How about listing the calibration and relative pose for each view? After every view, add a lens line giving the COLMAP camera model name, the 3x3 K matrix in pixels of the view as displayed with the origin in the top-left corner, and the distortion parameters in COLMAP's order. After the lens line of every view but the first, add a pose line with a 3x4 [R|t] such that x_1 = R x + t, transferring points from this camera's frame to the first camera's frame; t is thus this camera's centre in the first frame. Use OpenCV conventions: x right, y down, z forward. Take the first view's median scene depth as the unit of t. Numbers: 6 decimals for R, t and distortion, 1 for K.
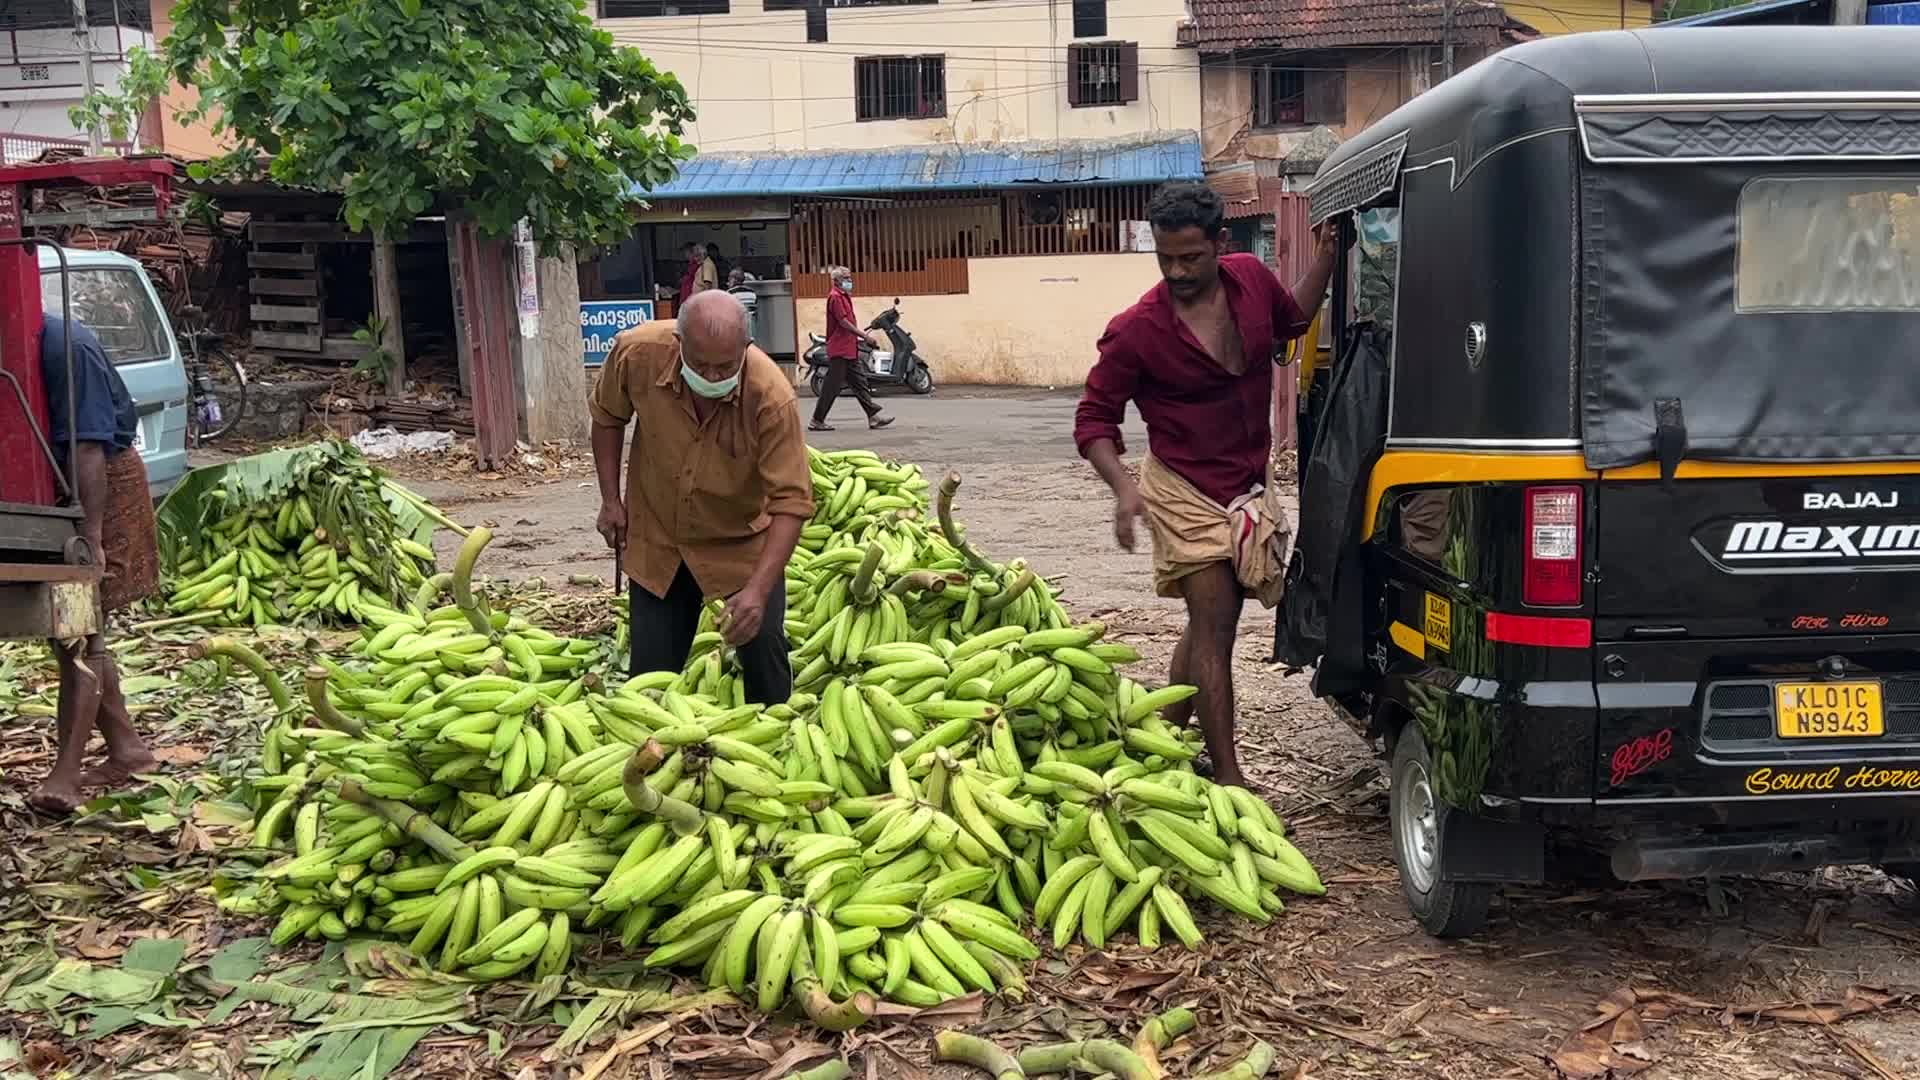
lens RADIAL K [[2191.0, 0, 960.4], [0, 2191.0, 555.6], [0, 0, 1]] dist [0.147240, -0.365363]
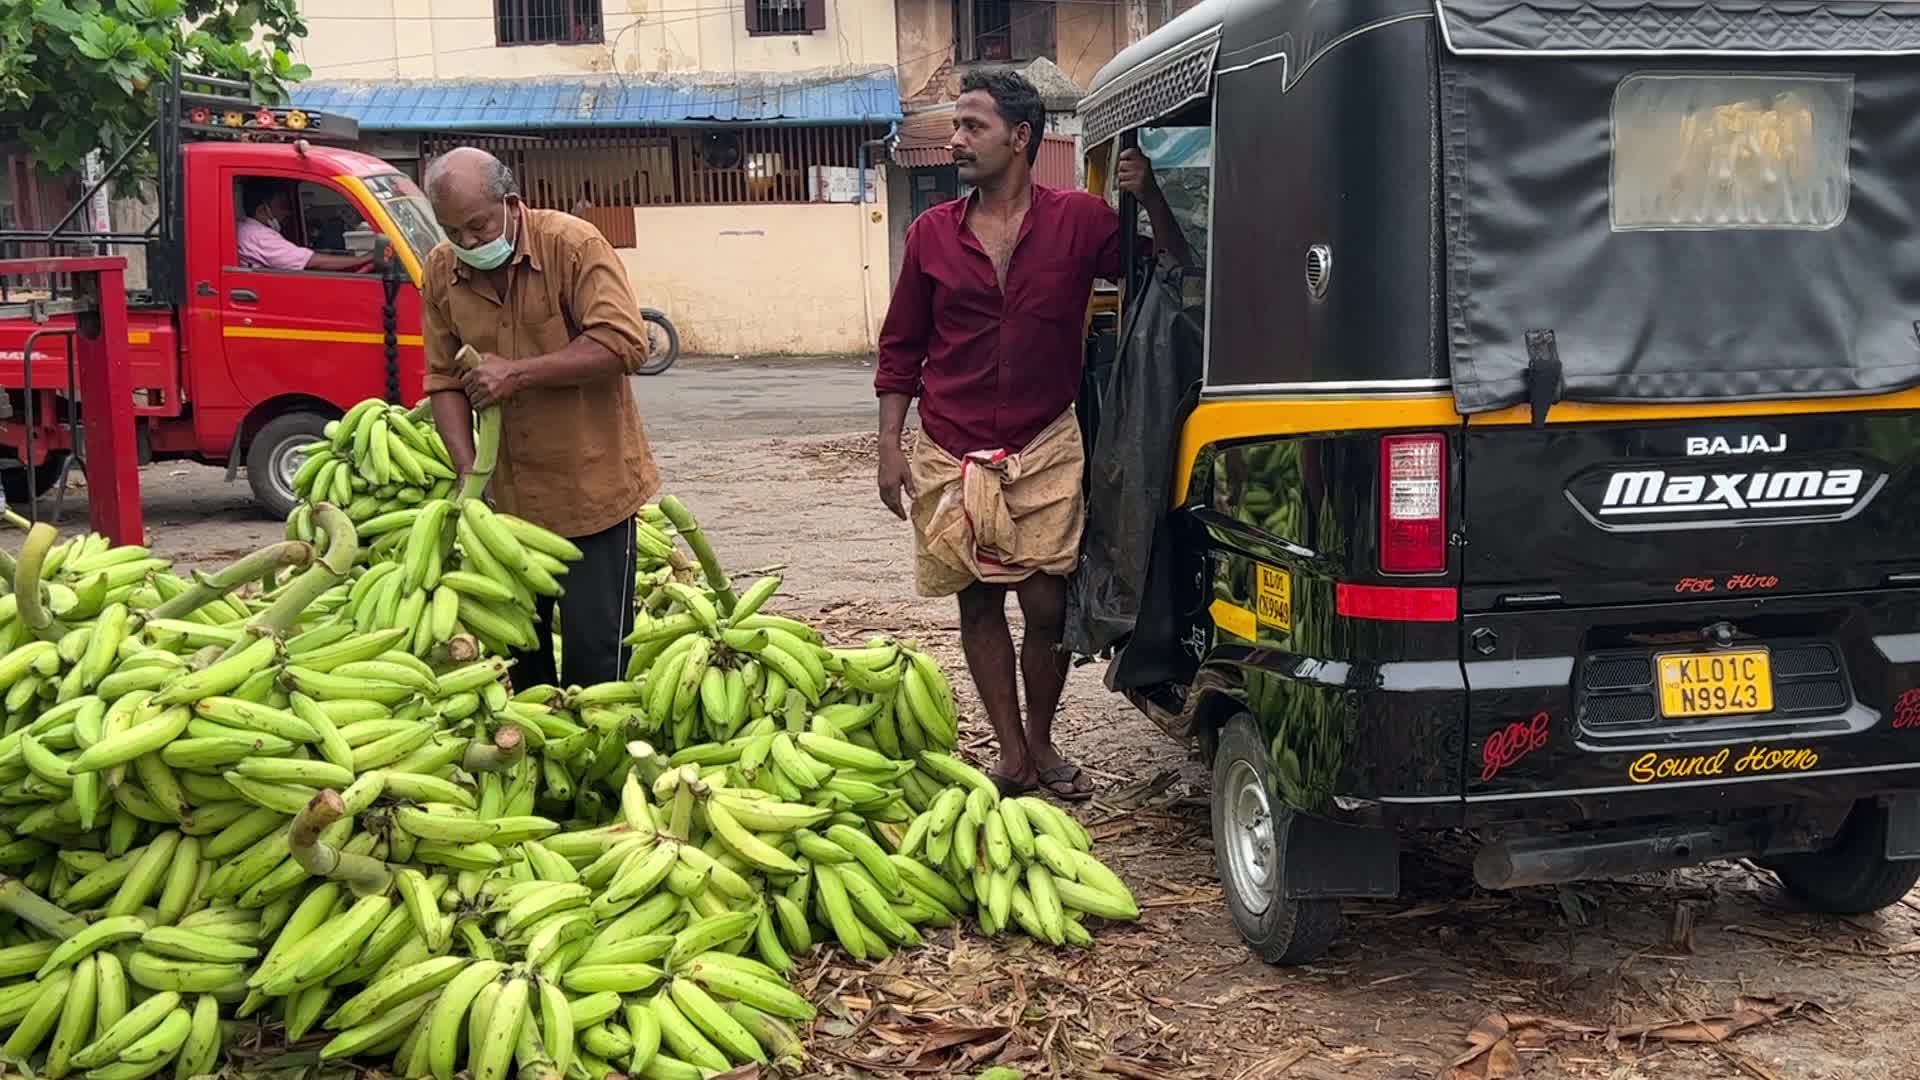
lens RADIAL K [[2429.9, 0, 1041.6], [0, 2429.9, 550.4], [0, 0, 1]] dist [0.228774, -0.783871]
pose [[0.984281, -0.022281, 0.175198, -0.023910], [0.022546, 0.999746, 0.000478, 0.005833], [-0.175164, 0.003480, 0.984533, 0.050738]]
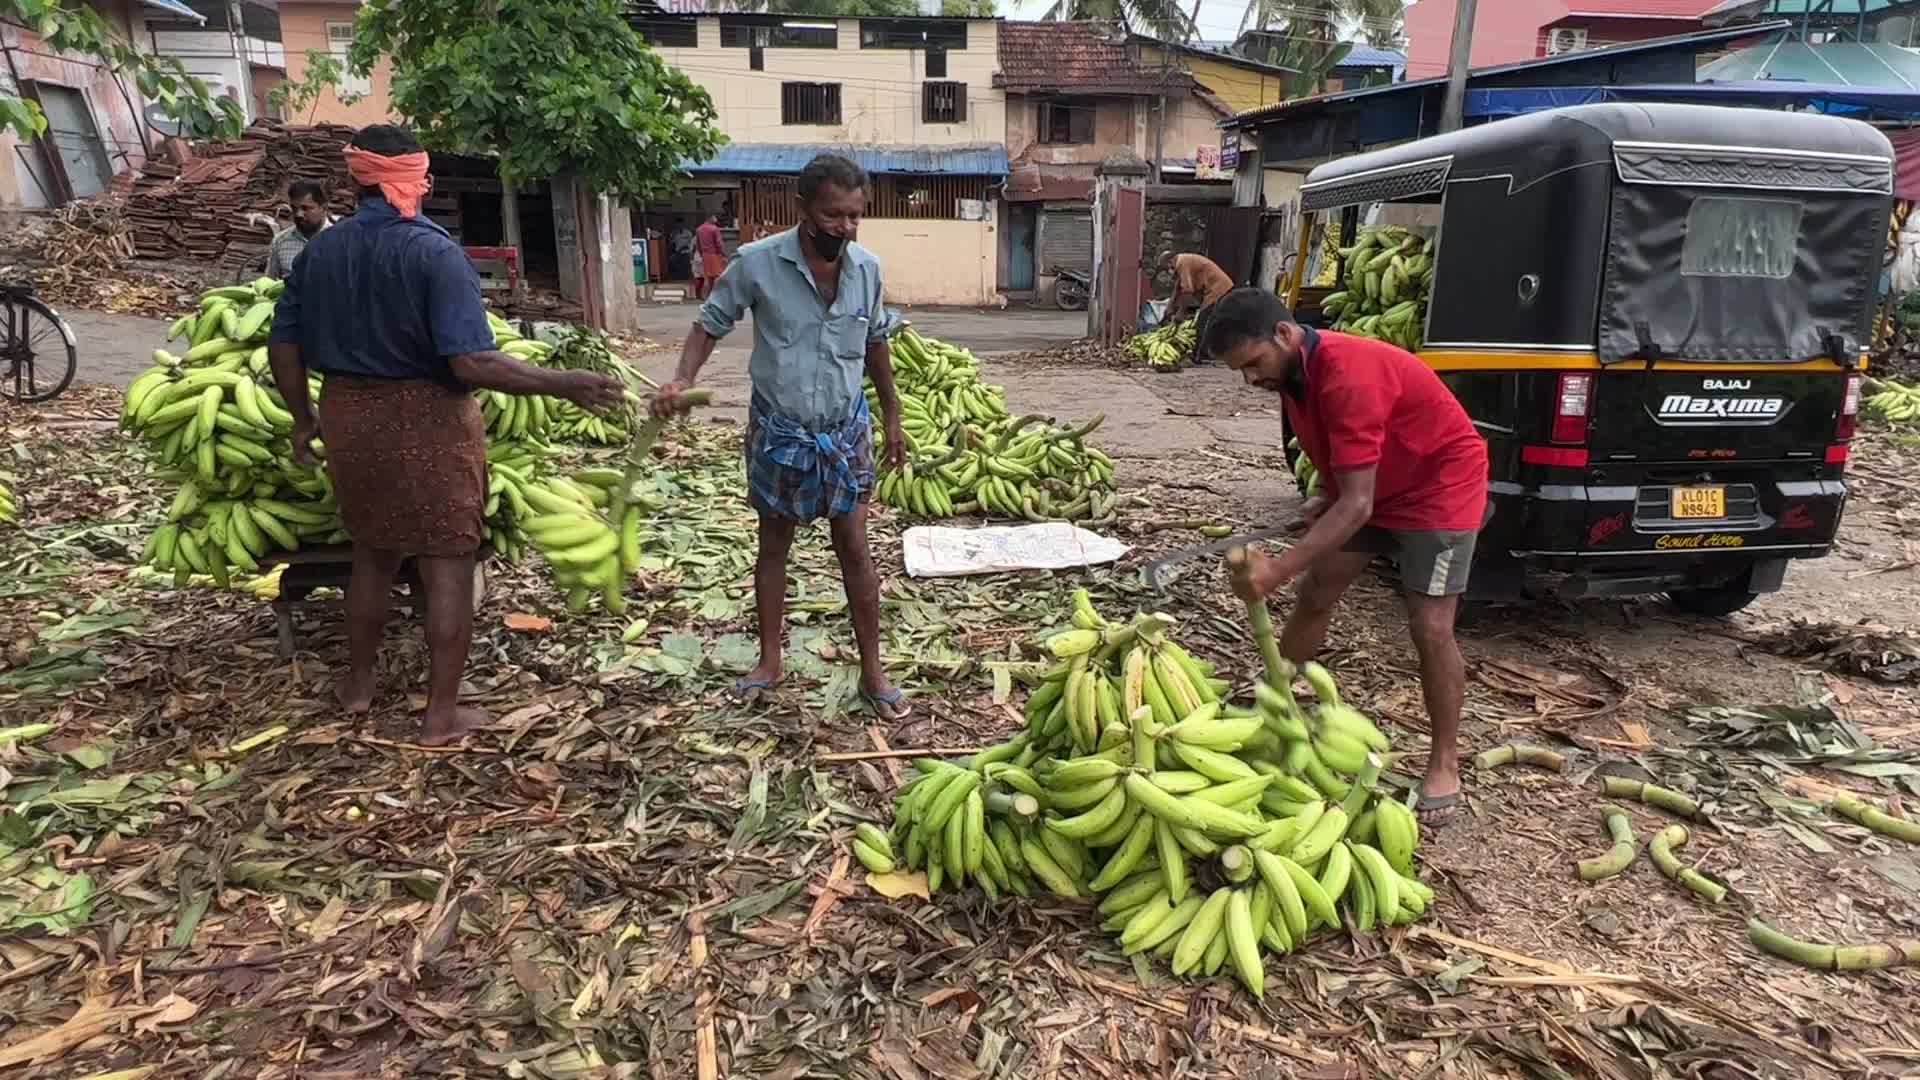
lens RADIAL K [[1399.3, 0, 956.9], [0, 1399.3, 576.0], [0, 0, 1]] dist [-0.027793, 0.050300]
pose [[0.983485, -0.002037, 0.180980, -0.232111], [-0.018345, 0.993665, 0.110875, 0.008526], [-0.180059, -0.112364, 0.977217, 0.002833]]
